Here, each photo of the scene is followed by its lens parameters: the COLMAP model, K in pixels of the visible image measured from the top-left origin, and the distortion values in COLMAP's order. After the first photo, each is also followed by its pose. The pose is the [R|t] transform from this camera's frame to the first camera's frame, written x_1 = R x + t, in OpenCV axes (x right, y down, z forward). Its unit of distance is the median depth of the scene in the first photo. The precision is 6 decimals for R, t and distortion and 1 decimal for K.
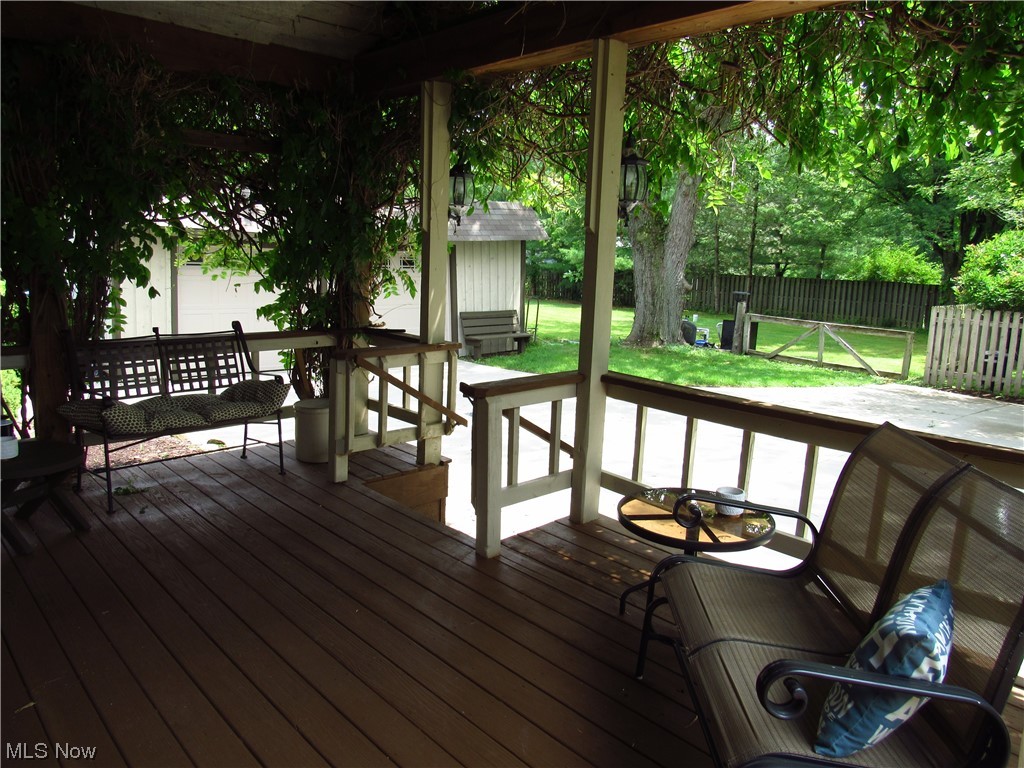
lens RADIAL K [[748.0, 0, 512.0], [0, 748.0, 384.0], [0, 0, 1]] dist [-0.006854, 0.003130]
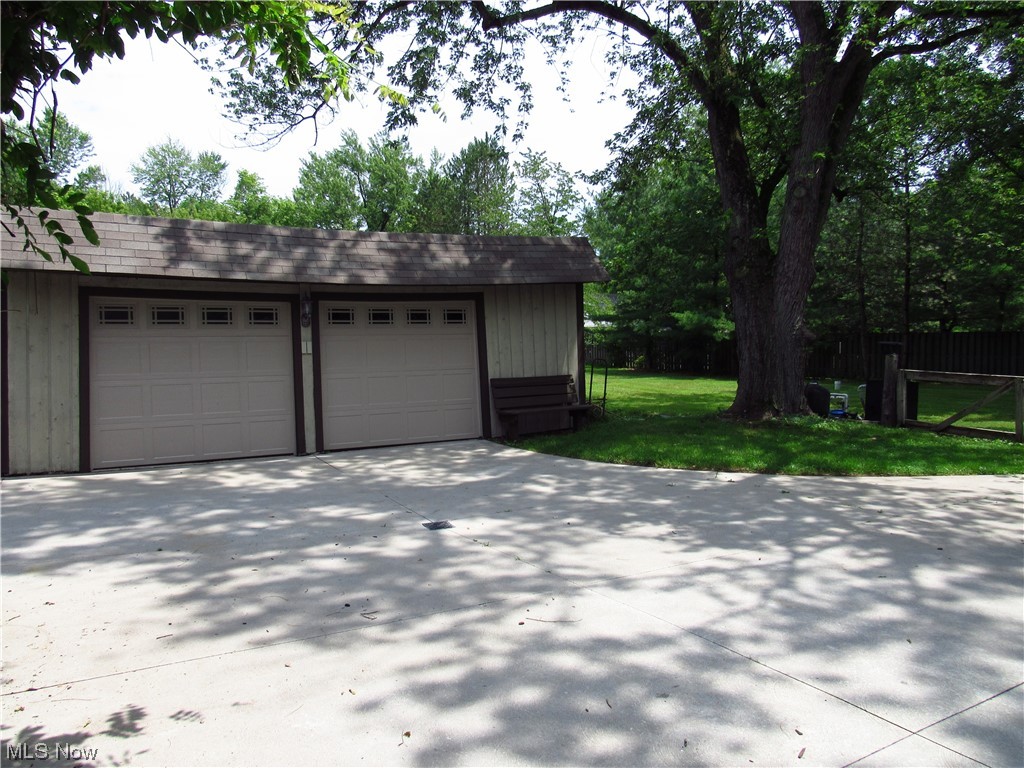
lens RADIAL K [[748.0, 0, 512.0], [0, 748.0, 384.0], [0, 0, 1]] dist [-0.006854, 0.003130]
pose [[0.981846, -0.033099, -0.186769, 0.083567], [0.012178, 0.993626, -0.112065, -0.004788], [0.189288, 0.107757, 0.975991, 0.235092]]
